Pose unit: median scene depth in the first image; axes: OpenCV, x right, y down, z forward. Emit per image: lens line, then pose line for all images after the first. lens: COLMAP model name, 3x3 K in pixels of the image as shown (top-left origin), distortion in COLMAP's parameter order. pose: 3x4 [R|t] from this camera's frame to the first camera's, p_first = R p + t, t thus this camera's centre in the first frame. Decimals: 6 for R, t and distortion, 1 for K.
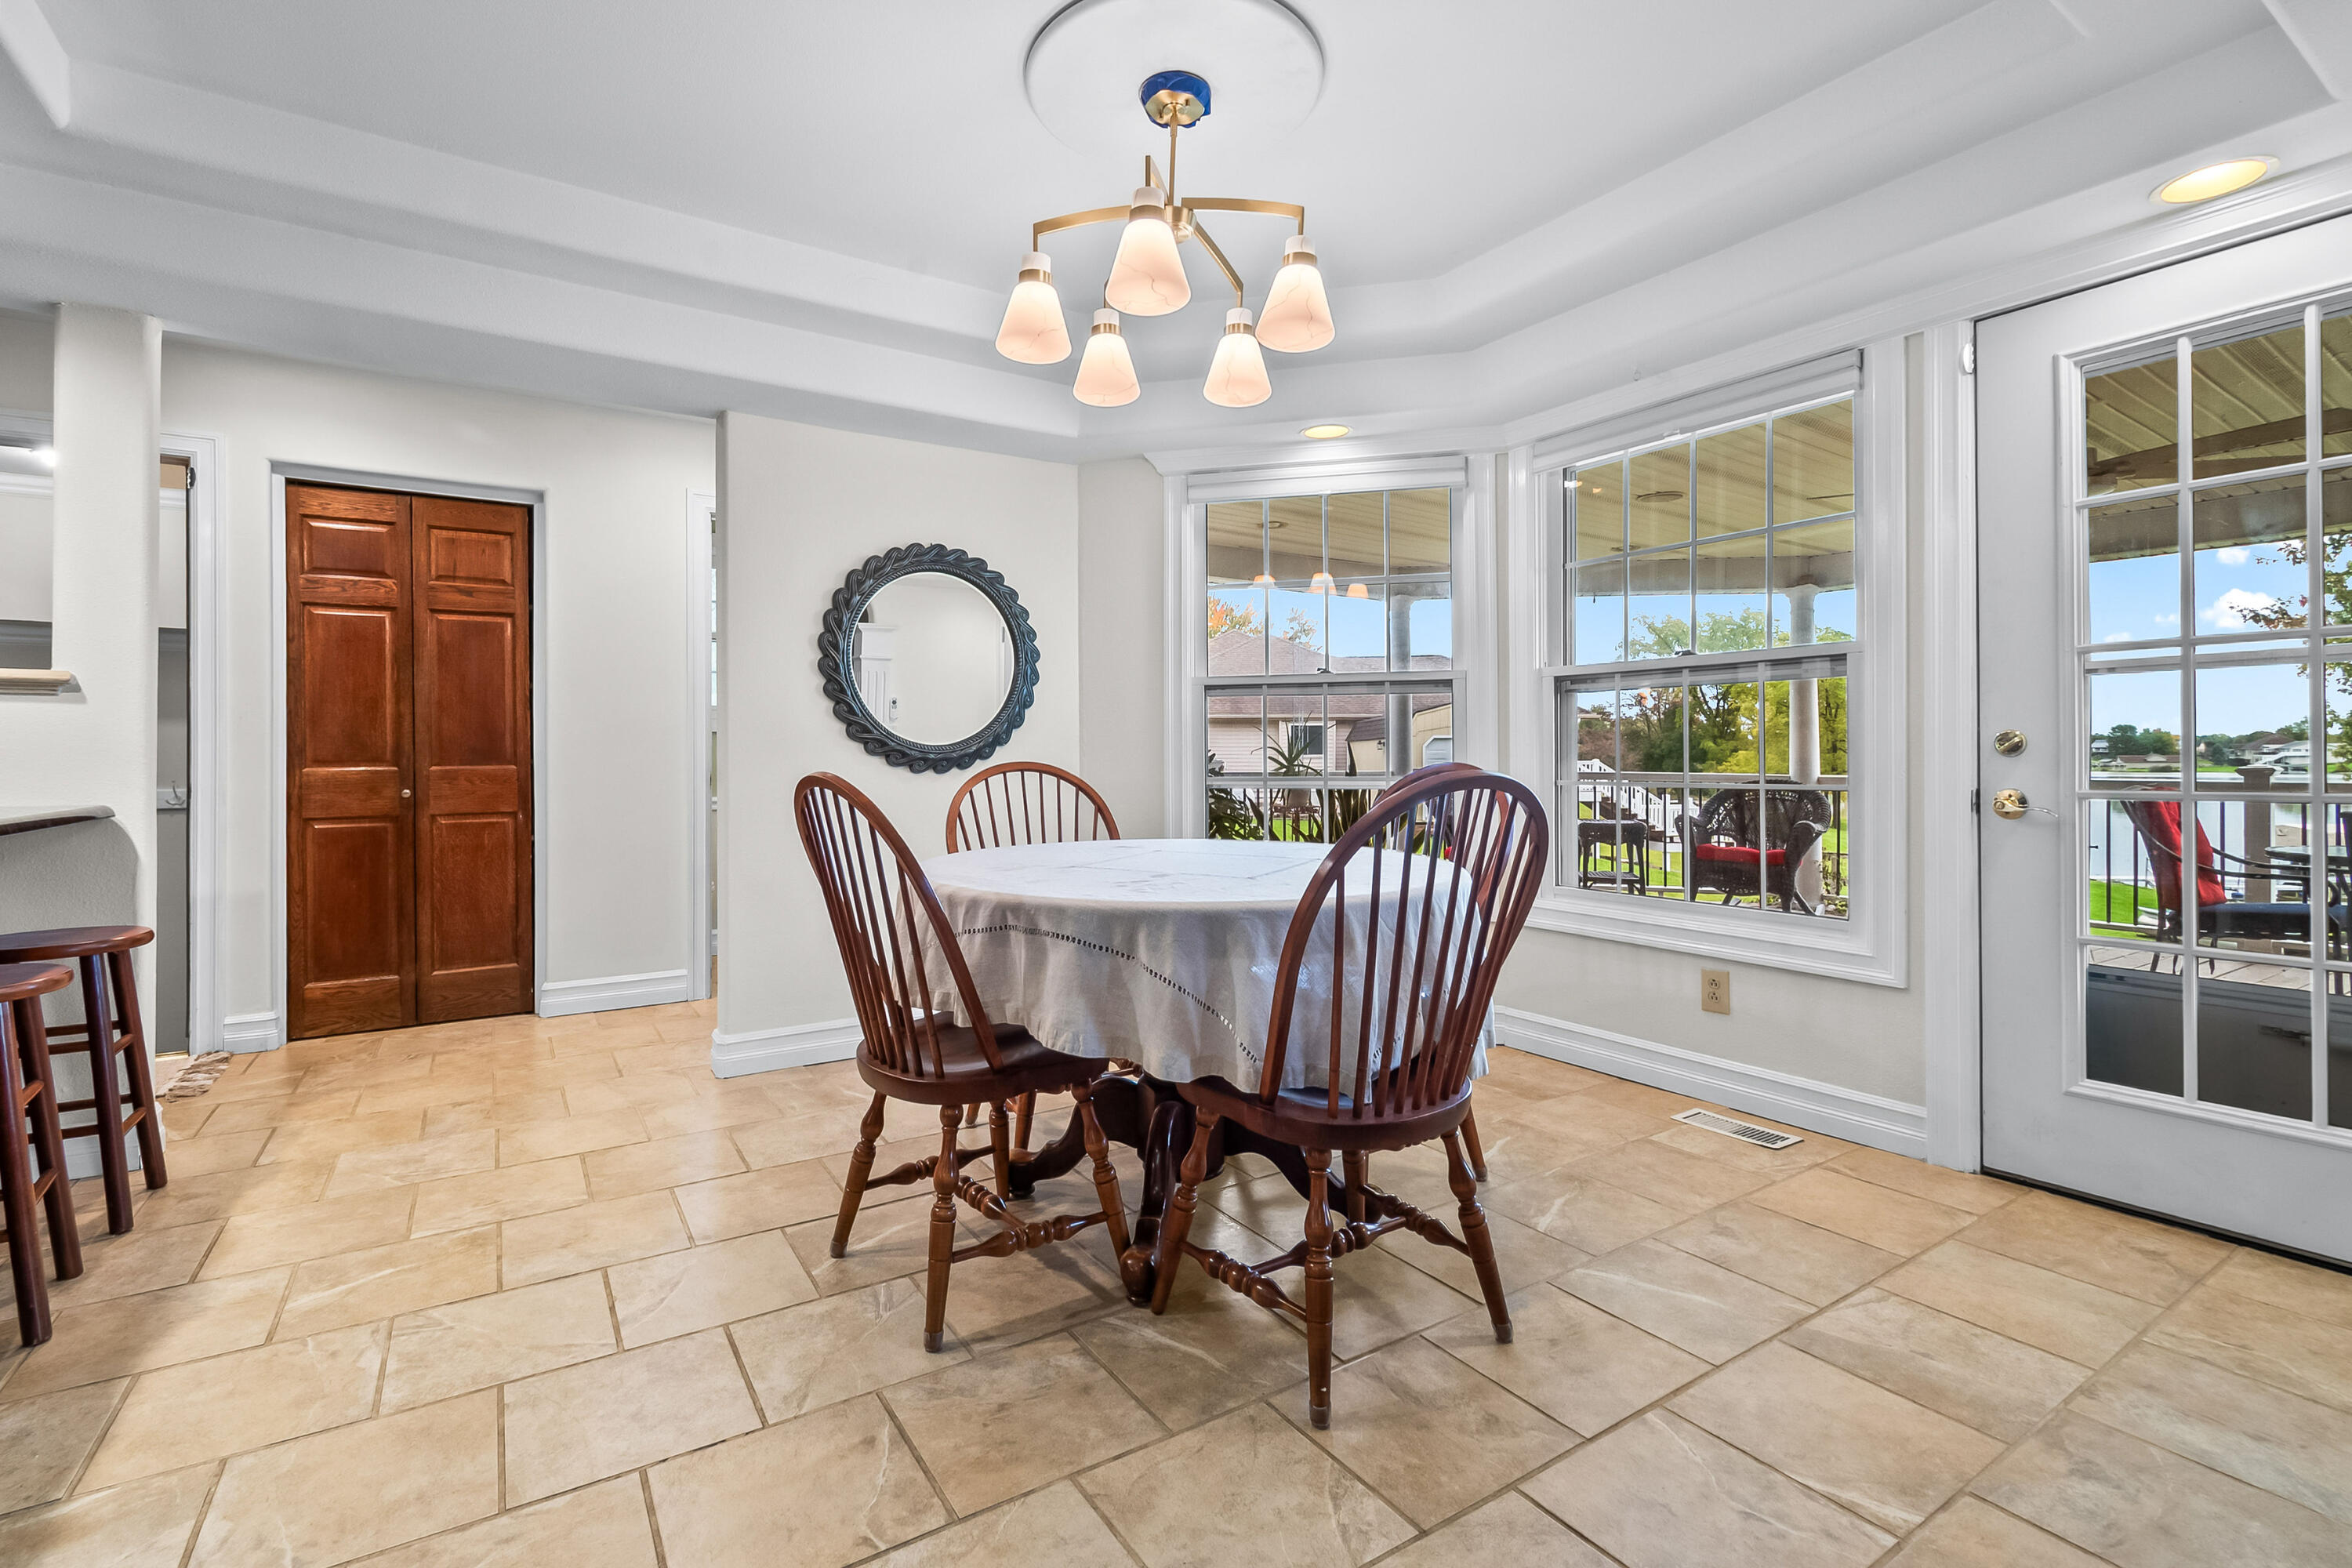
lens RADIAL K [[1049.0, 0, 1148.2], [0, 1049.0, 755.2], [0, 0, 1]] dist [0.000277, -0.000621]
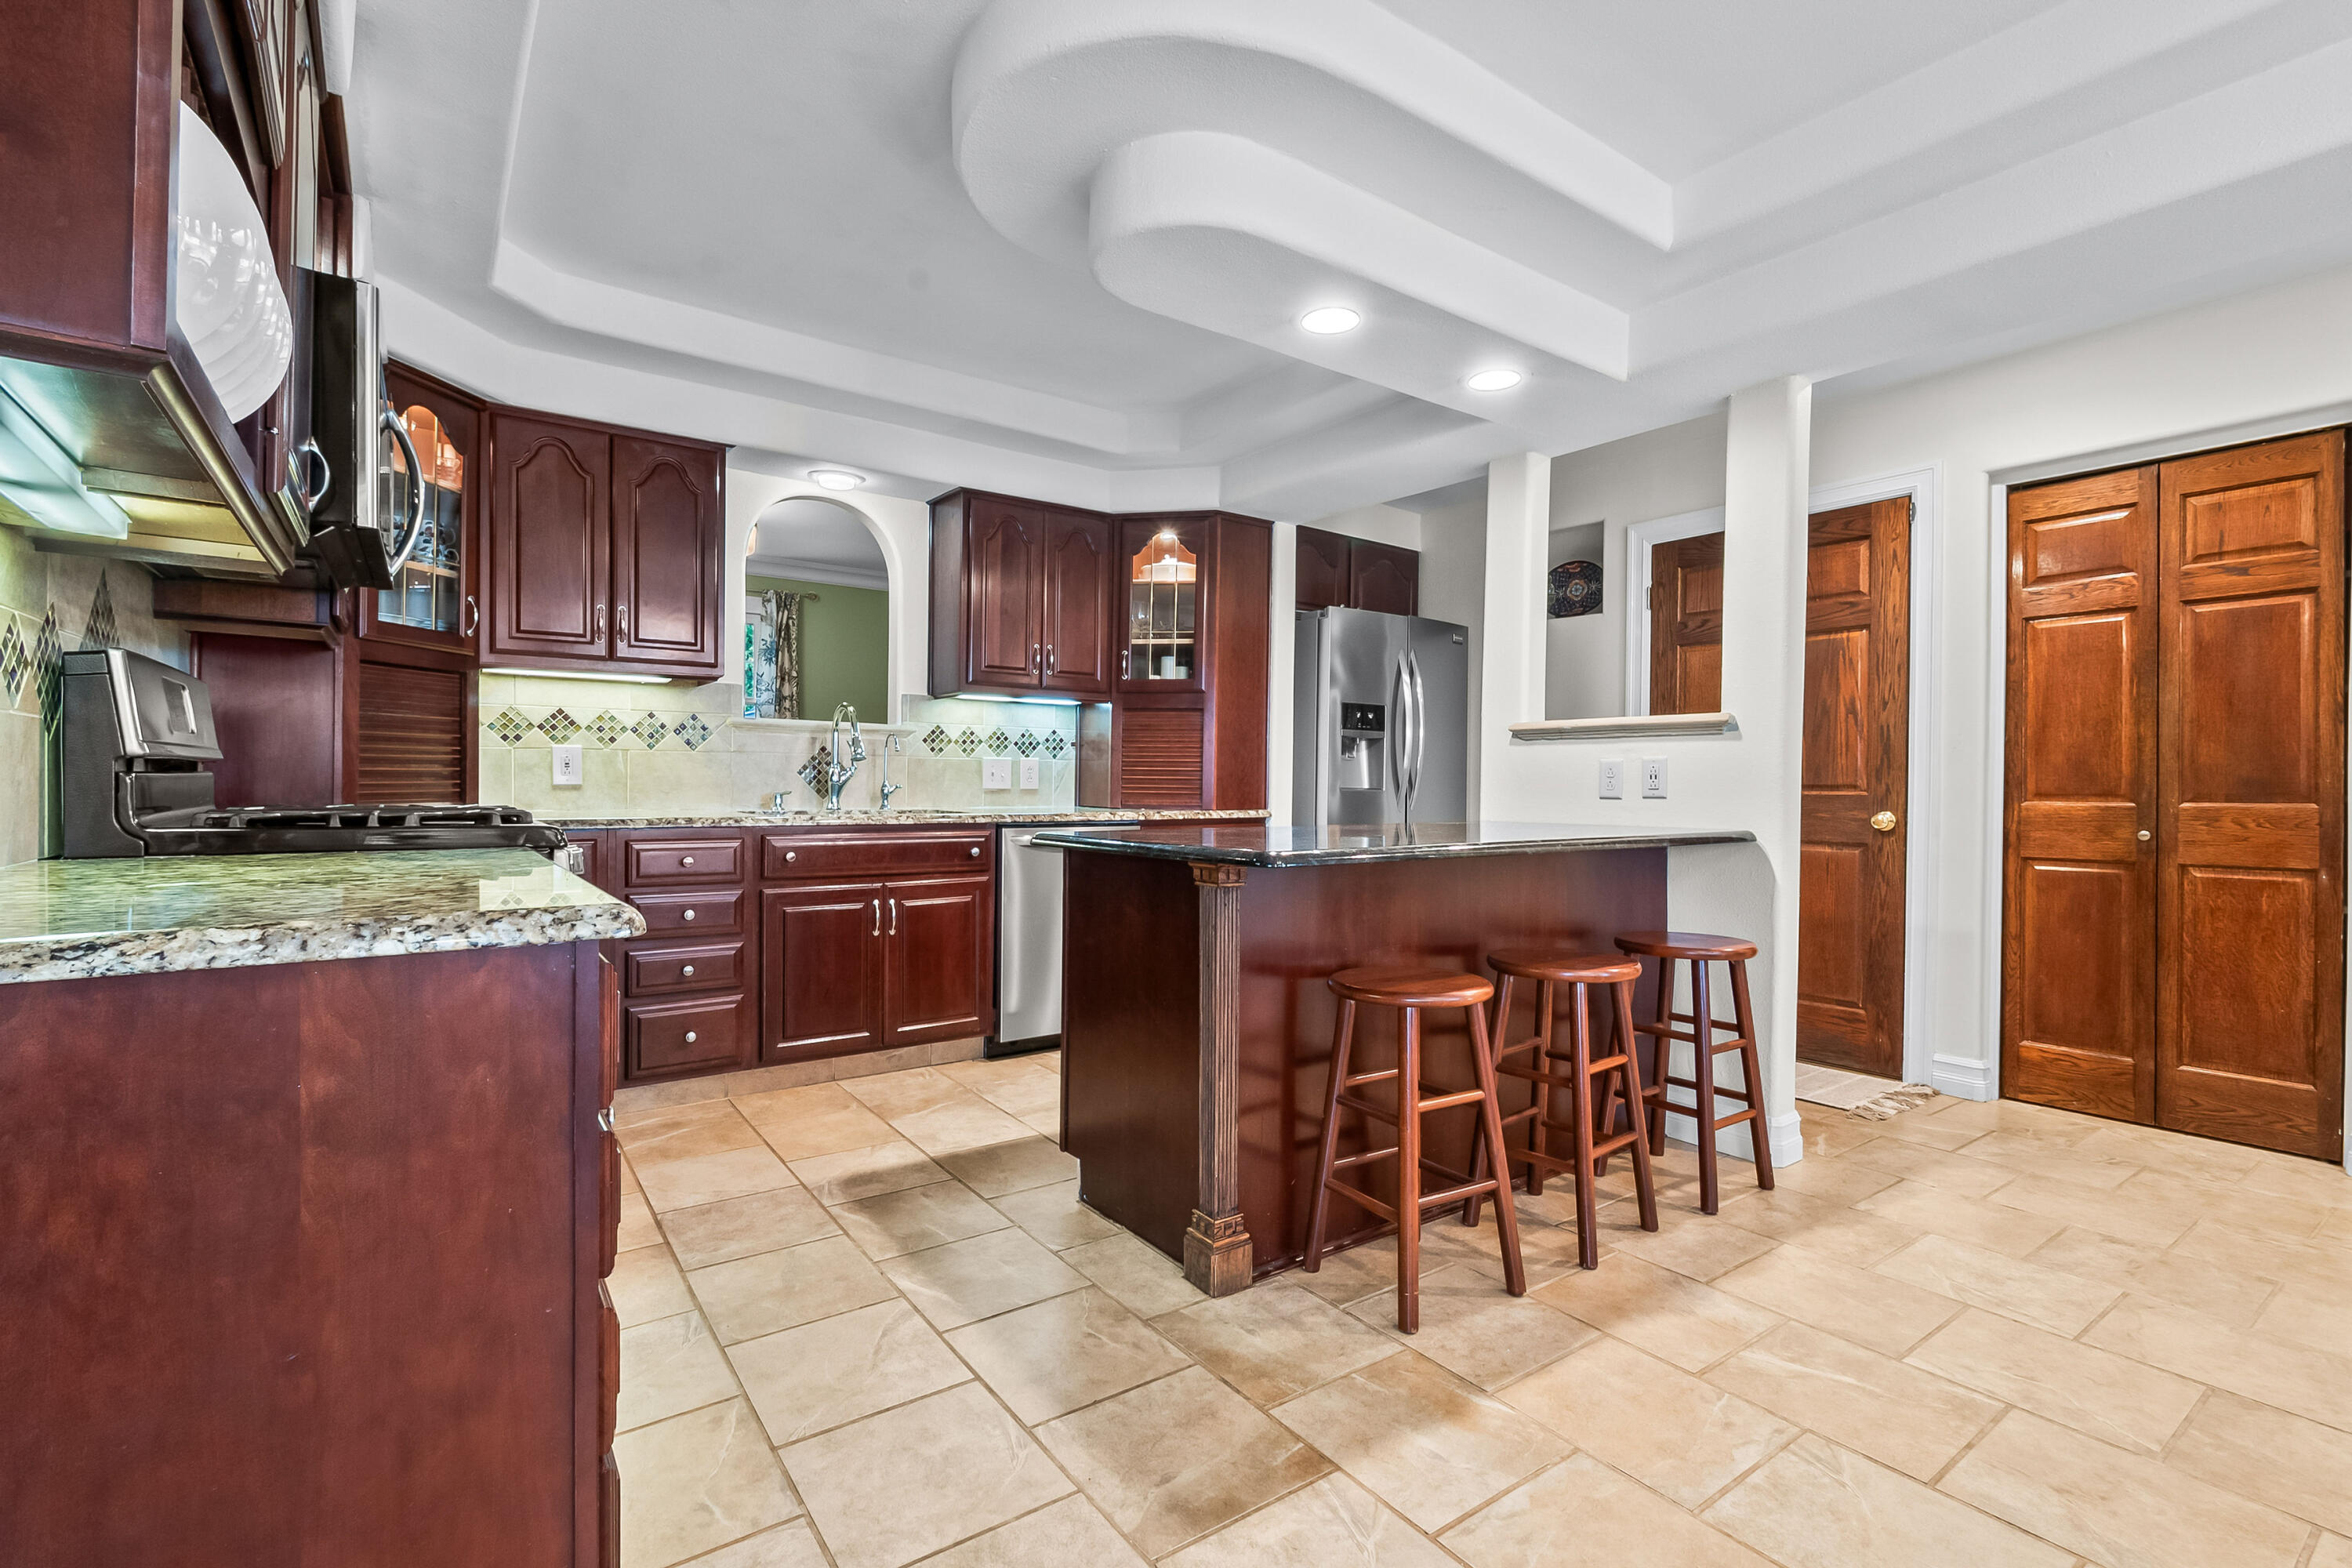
lens RADIAL K [[1055.8, 0, 1168.7], [0, 1055.8, 788.5], [0, 0, 1]] dist [-0.001089, -0.000880]
pose [[0.050866, 0.006473, -0.998684, 0.064213], [-0.006227, 0.999962, 0.006165, 0.000063], [0.998686, 0.005906, 0.050905, 0.215059]]
